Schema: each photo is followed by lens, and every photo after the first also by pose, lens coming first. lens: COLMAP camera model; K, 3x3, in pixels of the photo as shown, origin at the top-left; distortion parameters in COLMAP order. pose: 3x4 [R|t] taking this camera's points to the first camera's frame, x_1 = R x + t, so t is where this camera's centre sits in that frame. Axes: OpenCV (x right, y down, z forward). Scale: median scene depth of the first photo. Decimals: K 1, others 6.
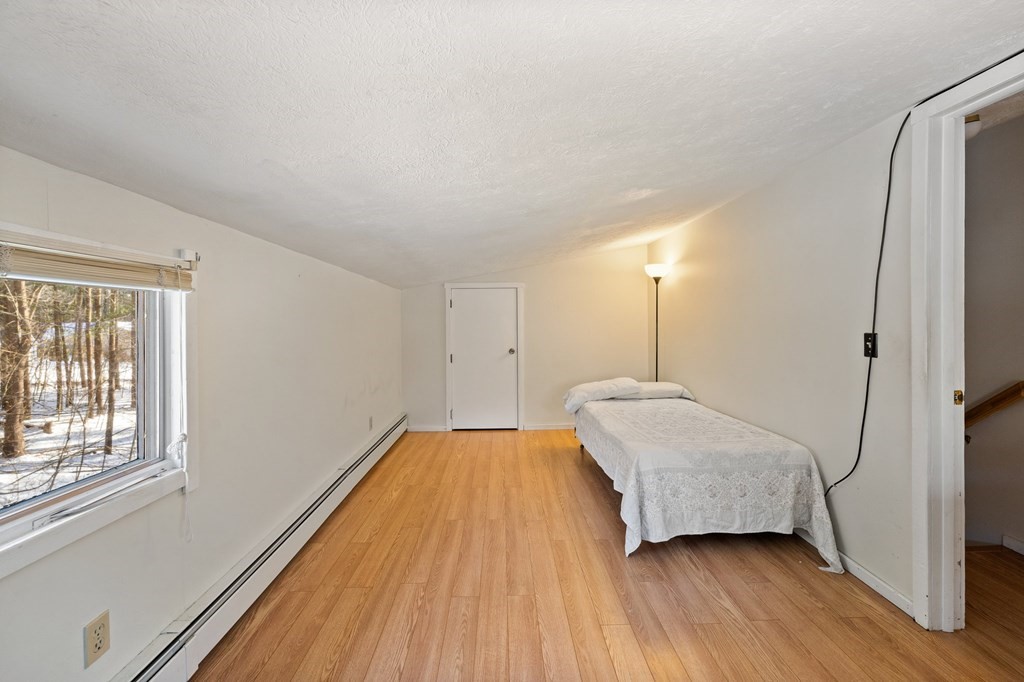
lens RADIAL K [[417.3, 0, 513.5], [0, 417.3, 312.3], [0, 0, 1]] dist [-0.000120, -0.000089]
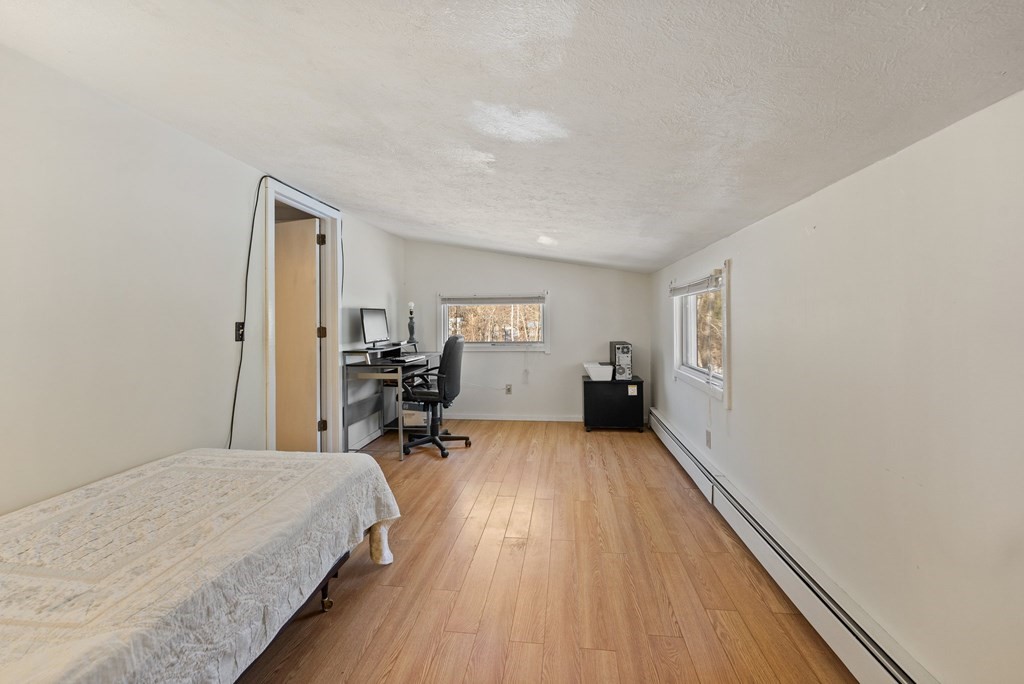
lens RADIAL K [[417.3, 0, 513.5], [0, 417.3, 313.3], [0, 0, 1]] dist [-0.000120, -0.000089]
pose [[-0.988247, 0.020898, 0.151433, -0.161458], [0.014850, 0.999050, -0.040960, 0.085812], [-0.152145, -0.038230, -0.987619, 2.104126]]
